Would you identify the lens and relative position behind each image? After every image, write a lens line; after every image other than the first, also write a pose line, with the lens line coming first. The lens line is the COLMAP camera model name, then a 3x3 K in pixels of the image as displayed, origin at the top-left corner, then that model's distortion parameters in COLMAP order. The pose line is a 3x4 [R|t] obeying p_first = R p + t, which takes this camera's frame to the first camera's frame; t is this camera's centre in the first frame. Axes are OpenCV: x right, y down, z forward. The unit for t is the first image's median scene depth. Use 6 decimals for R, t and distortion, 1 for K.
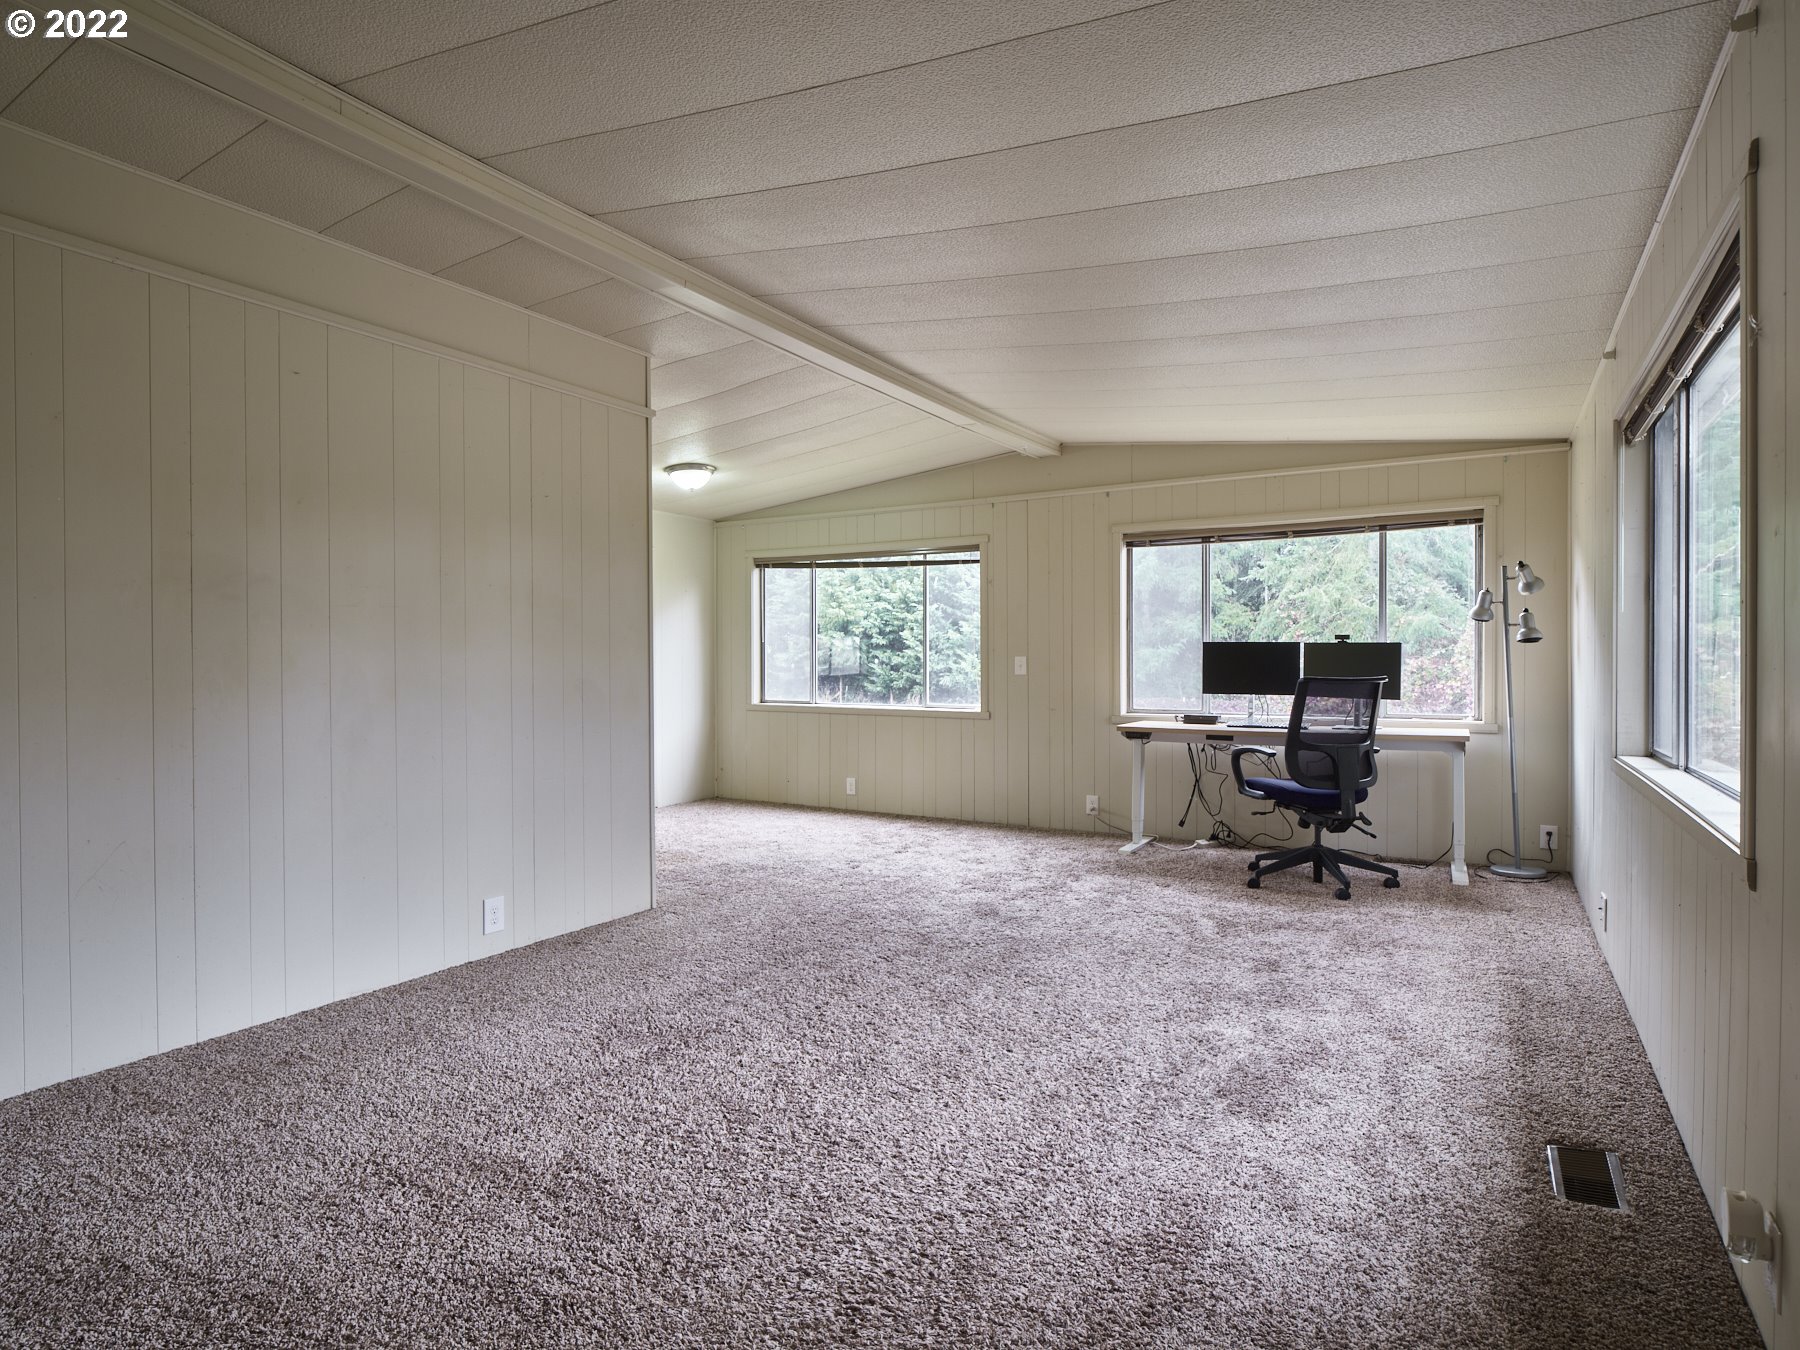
lens RADIAL K [[1007.8, 0, 883.1], [0, 1007.8, 646.9], [0, 0, 1]] dist [-0.003700, 0.000143]
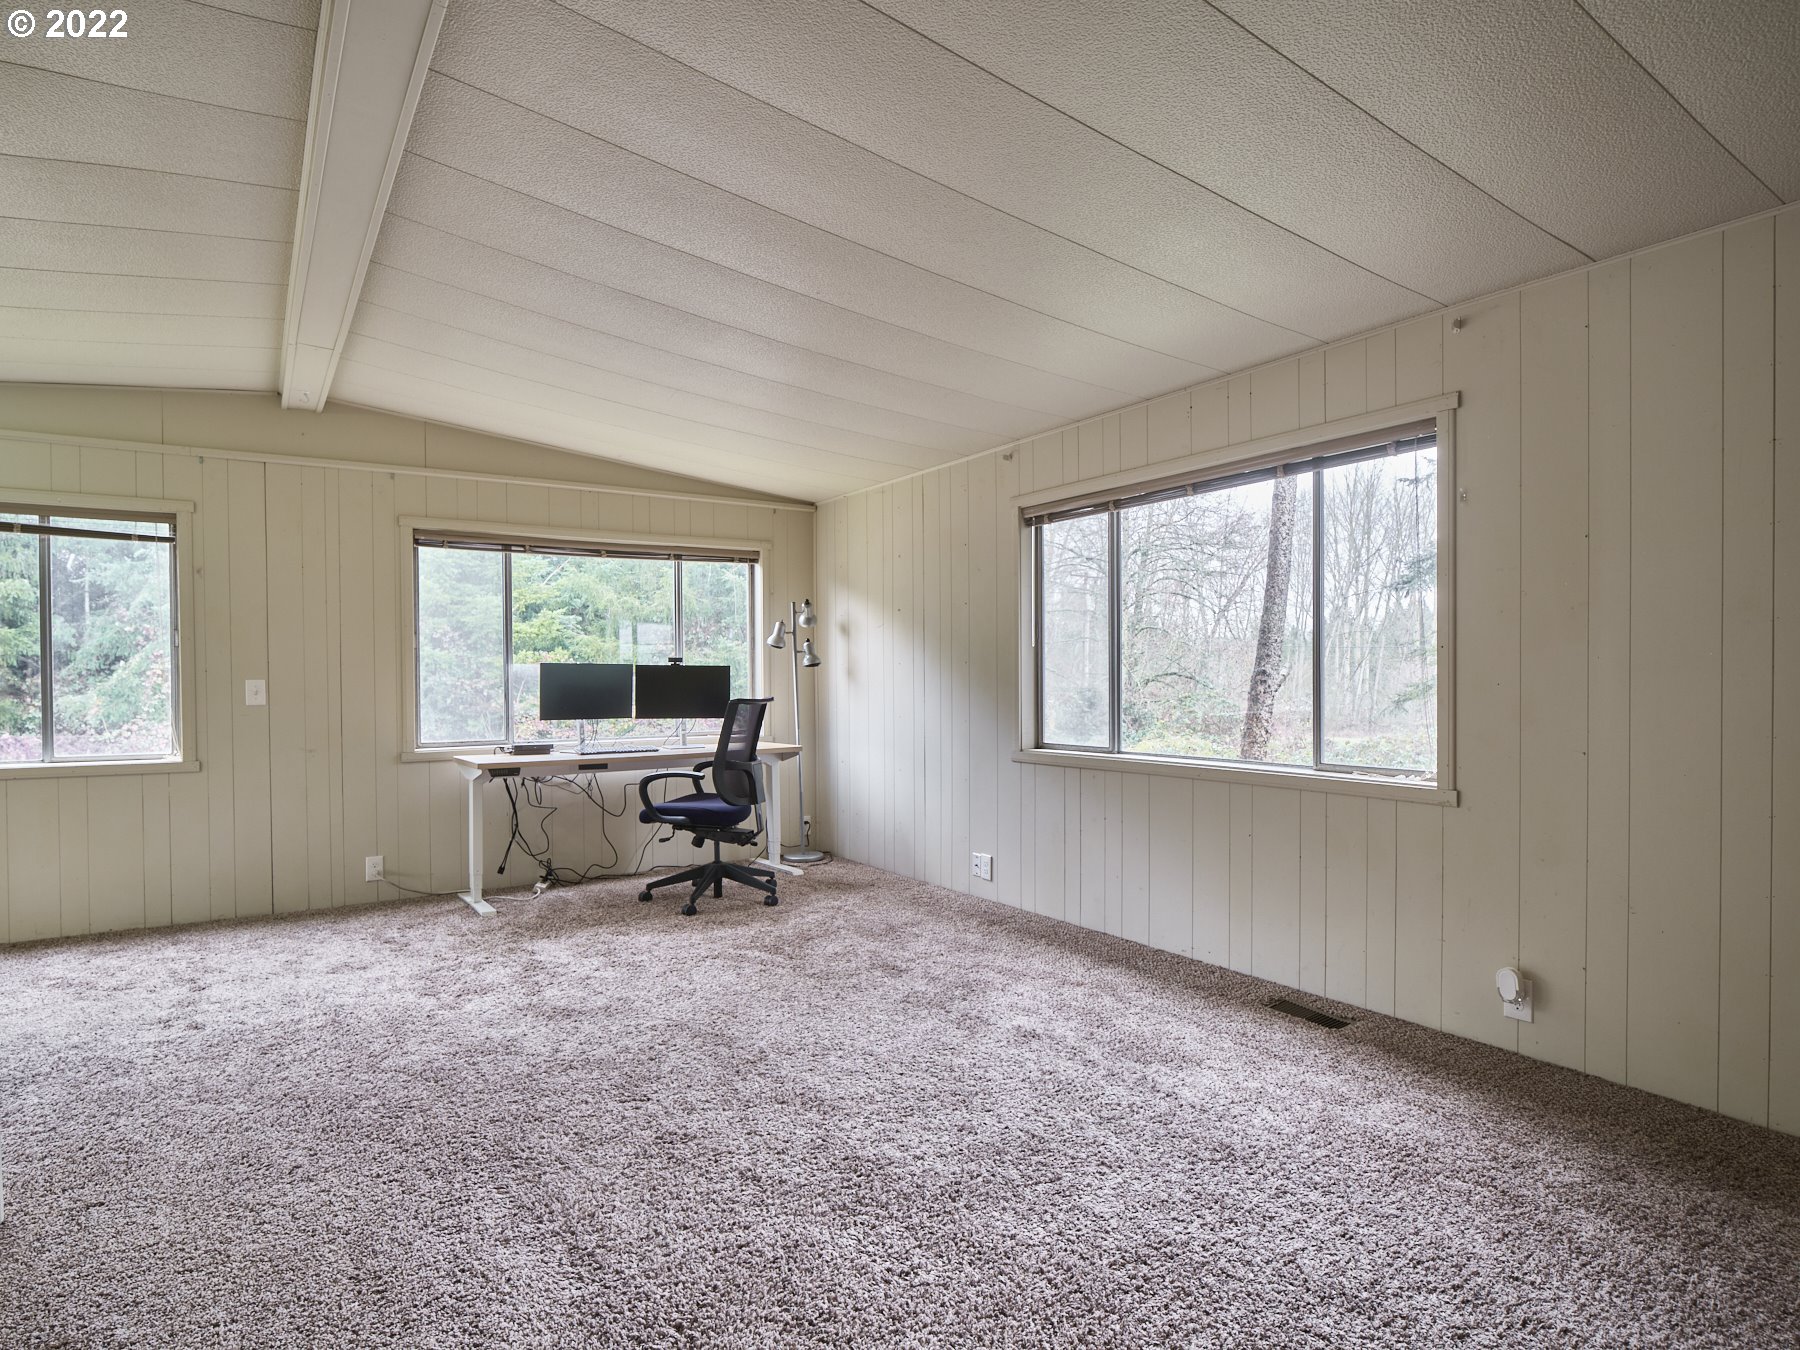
lens RADIAL K [[1013.8, 0, 900.0], [0, 1013.8, 675.0], [0, 0, 1]] dist [-0.002405, -0.000403]
pose [[0.445326, -0.001182, 0.895368, -0.526616], [-0.008373, 0.999950, 0.005485, -0.002863], [-0.895330, -0.009939, 0.445293, 0.465058]]
